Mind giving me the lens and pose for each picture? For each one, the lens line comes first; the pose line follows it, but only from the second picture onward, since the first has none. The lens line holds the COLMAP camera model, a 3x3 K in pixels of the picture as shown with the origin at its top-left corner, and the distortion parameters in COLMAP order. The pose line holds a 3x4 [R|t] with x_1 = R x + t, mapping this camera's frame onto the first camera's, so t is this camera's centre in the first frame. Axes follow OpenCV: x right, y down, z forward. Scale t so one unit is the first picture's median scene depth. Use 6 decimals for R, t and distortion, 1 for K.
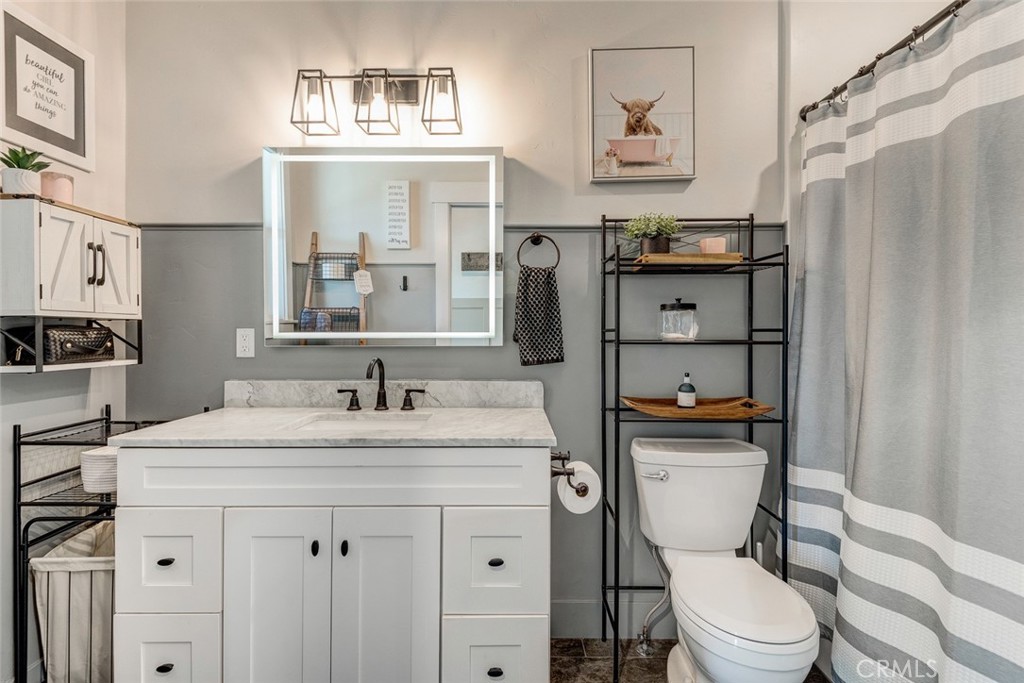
lens RADIAL K [[471.8, 0, 513.2], [0, 471.8, 336.2], [0, 0, 1]] dist [0.022409, -0.015712]
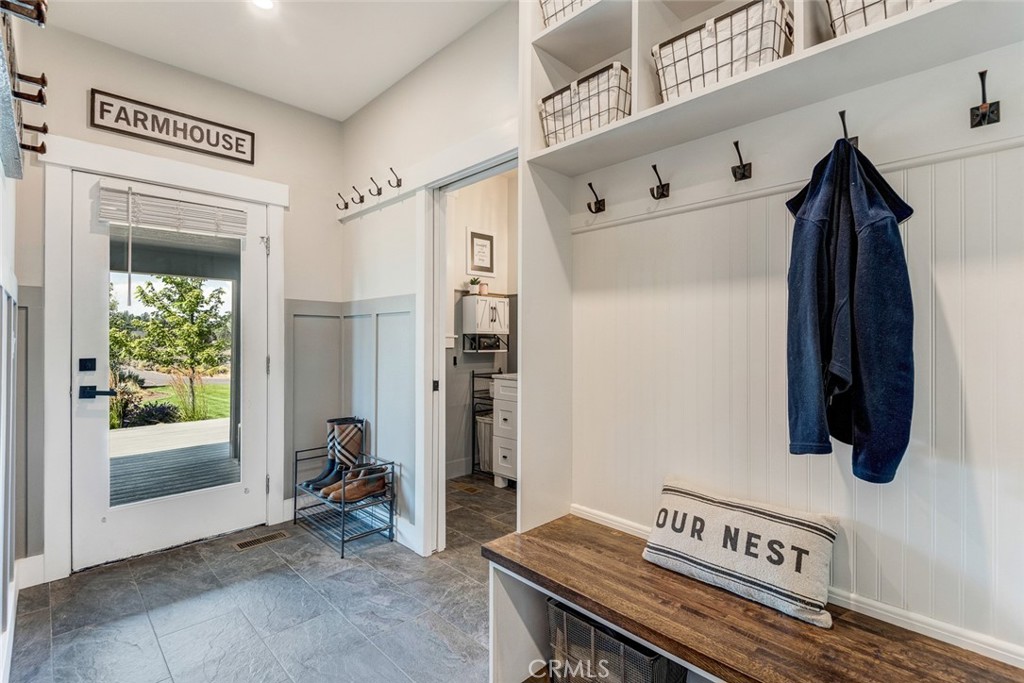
lens RADIAL K [[471.8, 0, 510.2], [0, 471.8, 339.5], [0, 0, 1]] dist [0.022409, -0.015712]
pose [[0.692888, -0.002790, -0.721040, 1.161164], [-0.004216, 0.999960, -0.007921, 0.016094], [0.721033, 0.008529, 0.692848, -0.822824]]
